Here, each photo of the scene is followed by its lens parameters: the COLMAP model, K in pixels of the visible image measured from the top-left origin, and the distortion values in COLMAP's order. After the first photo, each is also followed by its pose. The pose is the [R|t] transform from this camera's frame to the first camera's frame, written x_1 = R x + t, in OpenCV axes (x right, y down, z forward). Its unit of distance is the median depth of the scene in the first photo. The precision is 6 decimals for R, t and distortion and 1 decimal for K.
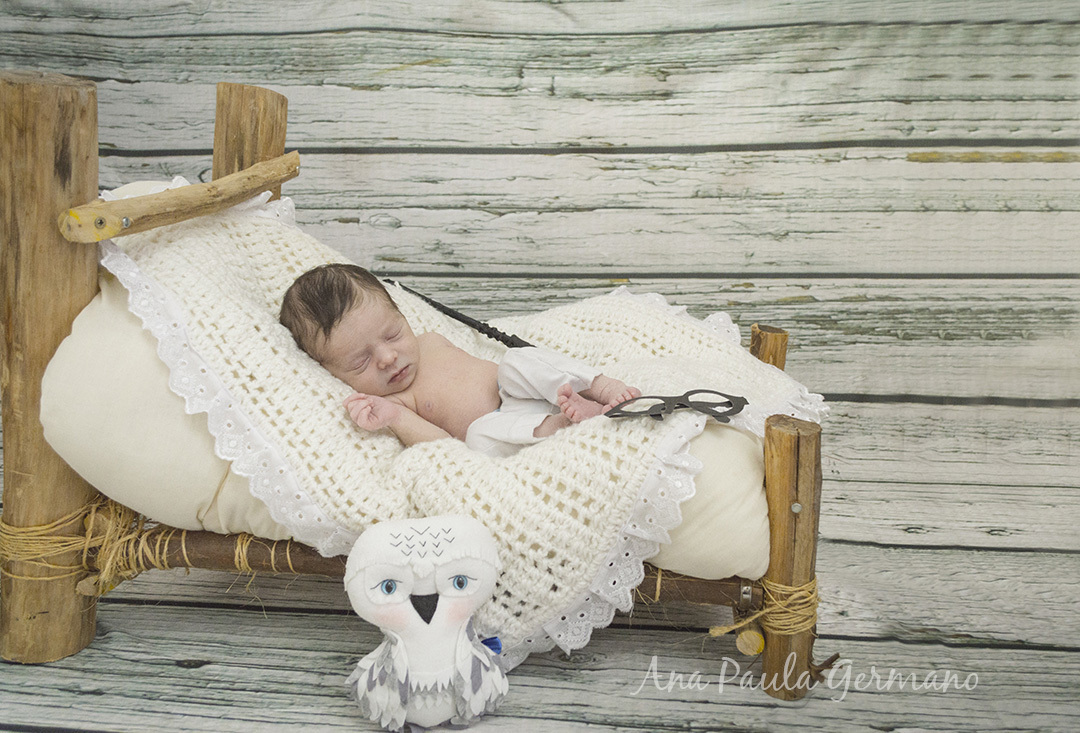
lens RADIAL K [[892.8, 0, 510.3], [0, 892.8, 374.4], [0, 0, 1]] dist [-0.013761, 0.012133]
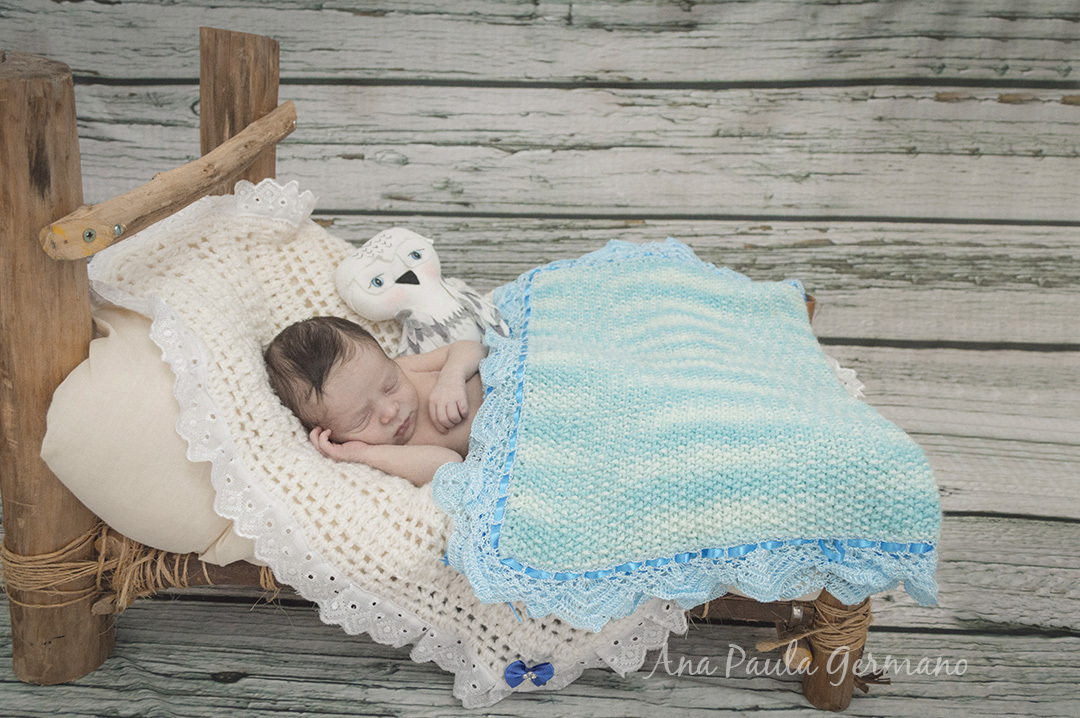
lens RADIAL K [[815.7, 0, 518.1], [0, 815.7, 356.8], [0, 0, 1]] dist [-0.015869, 0.005780]
pose [[0.999129, -0.008242, 0.040904, -0.043822], [0.002342, 0.989831, 0.142229, -0.087808], [-0.041660, -0.142009, 0.988988, 0.103649]]
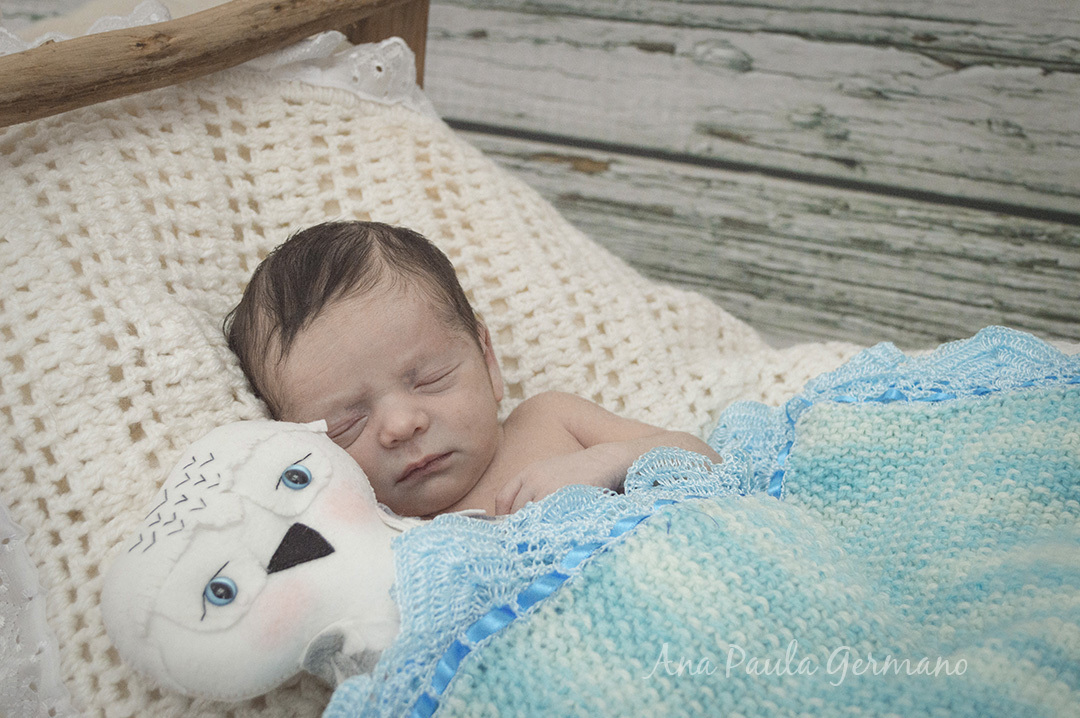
lens RADIAL K [[1405.5, 0, 511.2], [0, 1405.5, 361.4], [0, 0, 1]] dist [-0.022930, 0.000000]
pose [[0.877588, 0.180931, -0.443963, 0.135064], [-0.123625, 0.980138, 0.155069, -0.117359], [0.463202, -0.081202, 0.882525, 0.265267]]
